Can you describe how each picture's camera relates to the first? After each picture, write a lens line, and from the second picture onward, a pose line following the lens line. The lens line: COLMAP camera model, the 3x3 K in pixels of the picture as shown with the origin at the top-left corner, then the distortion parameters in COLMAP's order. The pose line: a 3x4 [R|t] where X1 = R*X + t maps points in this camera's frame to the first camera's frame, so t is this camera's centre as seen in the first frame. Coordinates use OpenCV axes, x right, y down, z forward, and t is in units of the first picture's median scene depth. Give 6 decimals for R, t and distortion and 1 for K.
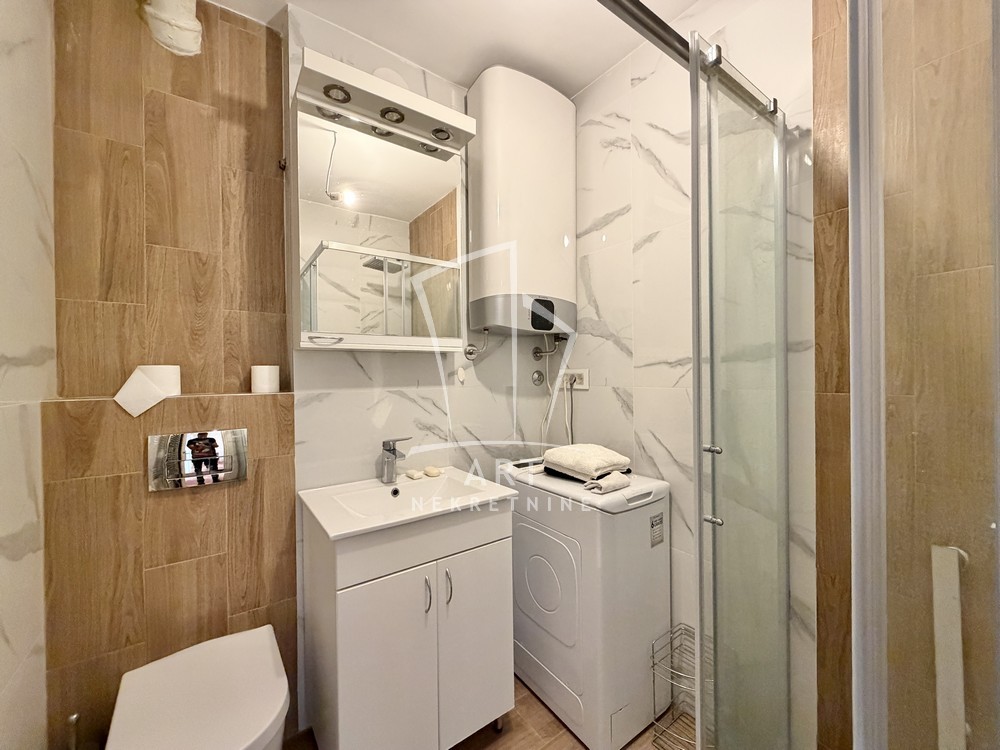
lens RADIAL K [[395.2, 0, 493.5], [0, 395.2, 375.9], [0, 0, 1]] dist [0.000985, -0.000595]
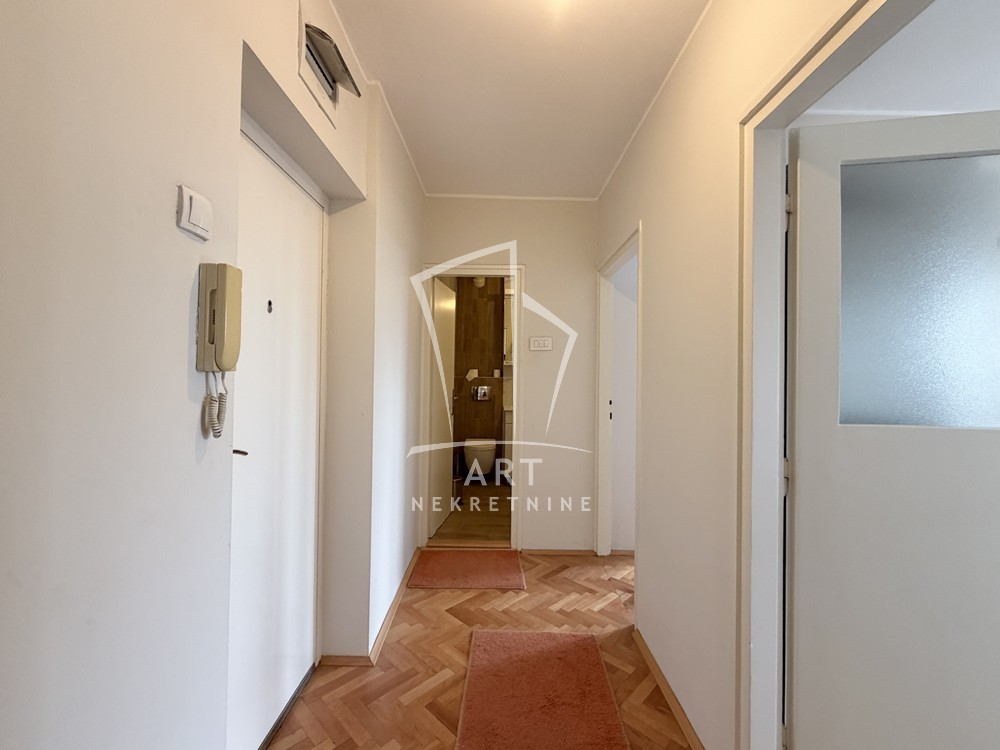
lens RADIAL K [[395.2, 0, 500.5], [0, 395.2, 372.6], [0, 0, 1]] dist [0.000985, -0.000595]
pose [[0.818121, 0.016713, -0.574803, 1.529090], [-0.025947, 0.999632, -0.007866, 0.028988], [0.574461, 0.021349, 0.818254, -1.934195]]
